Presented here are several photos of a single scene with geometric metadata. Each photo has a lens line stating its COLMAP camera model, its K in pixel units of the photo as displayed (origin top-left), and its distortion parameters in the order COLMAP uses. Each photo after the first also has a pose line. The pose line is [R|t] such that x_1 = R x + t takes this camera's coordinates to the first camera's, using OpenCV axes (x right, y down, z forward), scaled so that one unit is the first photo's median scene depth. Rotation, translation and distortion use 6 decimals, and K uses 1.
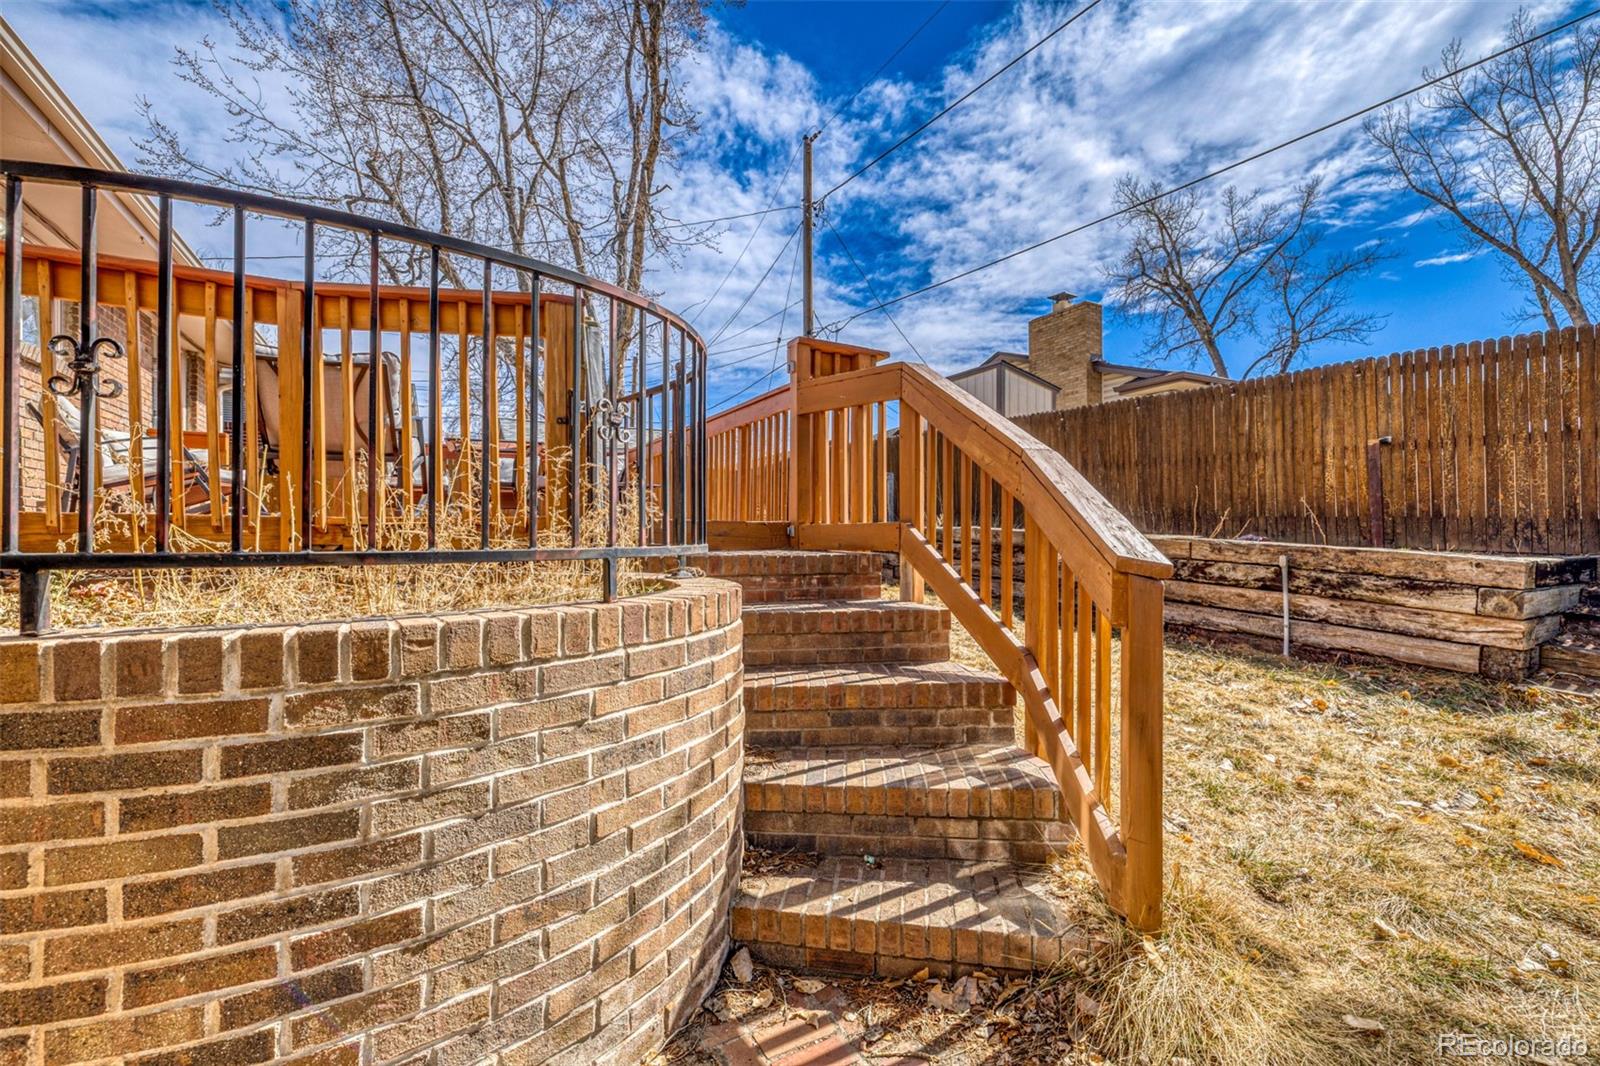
lens RADIAL K [[672.5, 0, 797.9], [0, 672.5, 533.3], [0, 0, 1]] dist [0.000242, 0.000373]
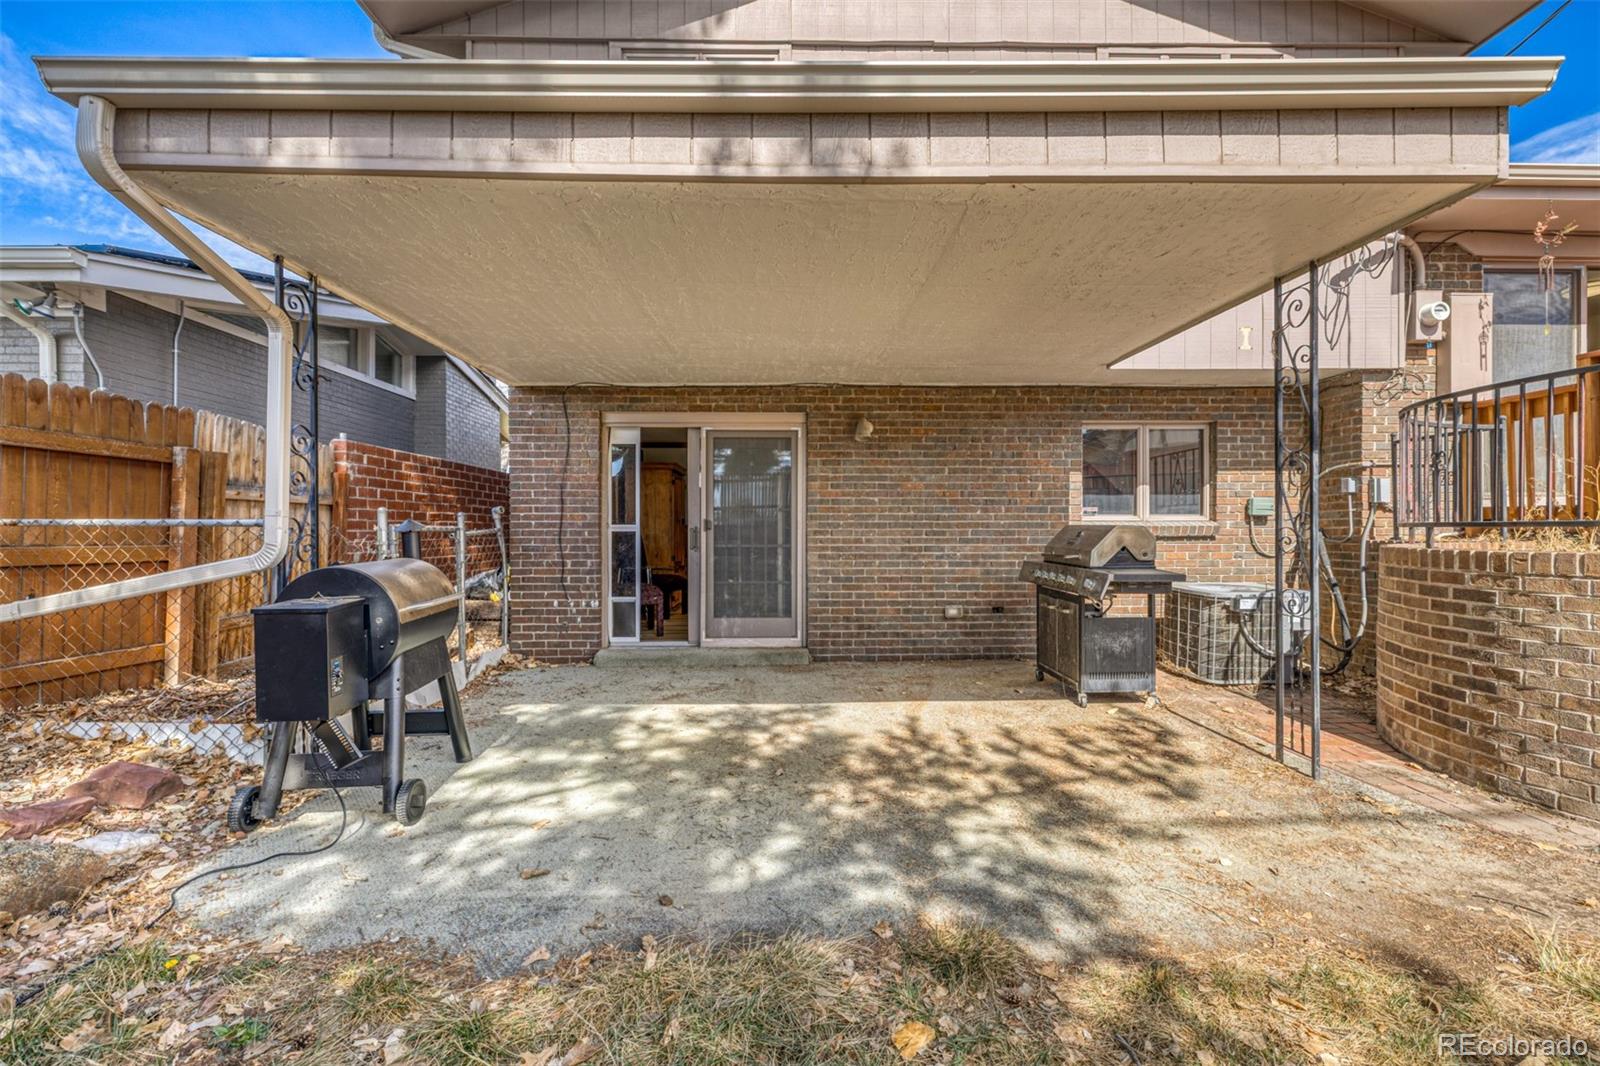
lens RADIAL K [[671.1, 0, 800.1], [0, 671.1, 529.3], [0, 0, 1]] dist [0.001146, -0.000002]
pose [[-0.454126, 0.002484, -0.890934, 1.166961], [0.004978, 0.999988, 0.000251, 0.018610], [0.890924, -0.004321, -0.454132, -0.076969]]
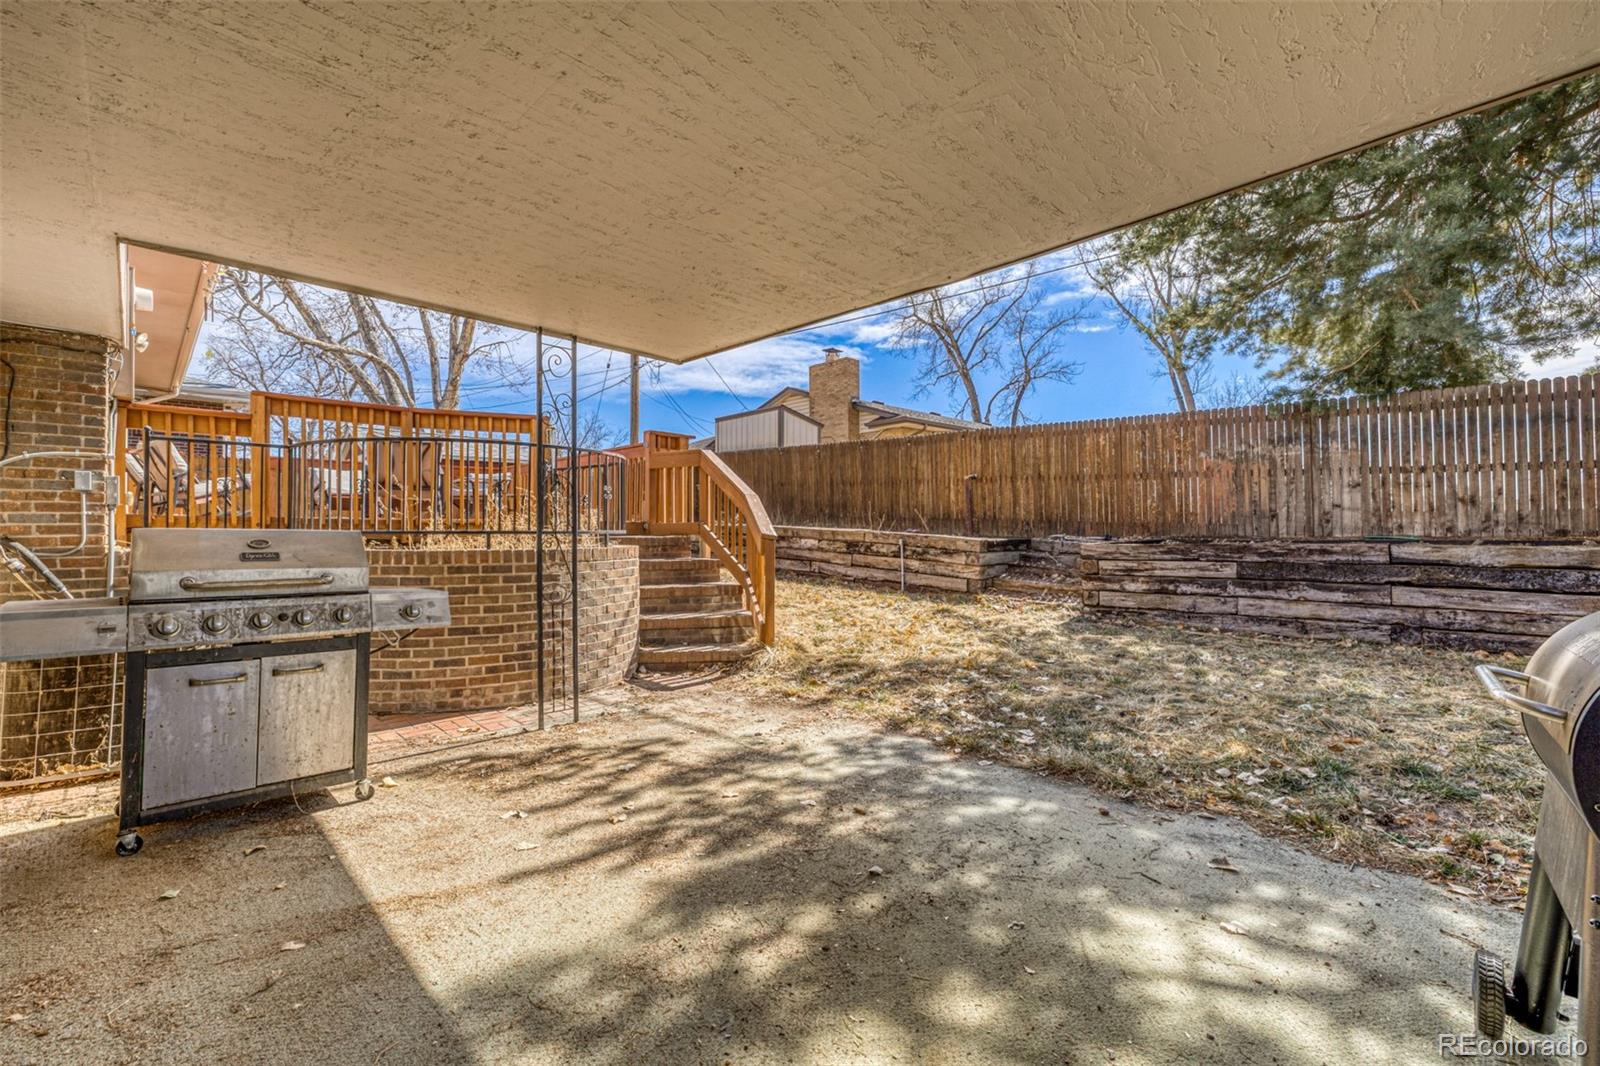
lens RADIAL K [[671.1, 0, 800.1], [0, 671.1, 529.3], [0, 0, 1]] dist [0.001146, -0.000002]
pose [[0.962829, -0.001981, 0.270106, -0.145635], [0.002545, 0.999995, -0.001736, 0.013327], [-0.270101, 0.002359, 0.962829, -1.415686]]
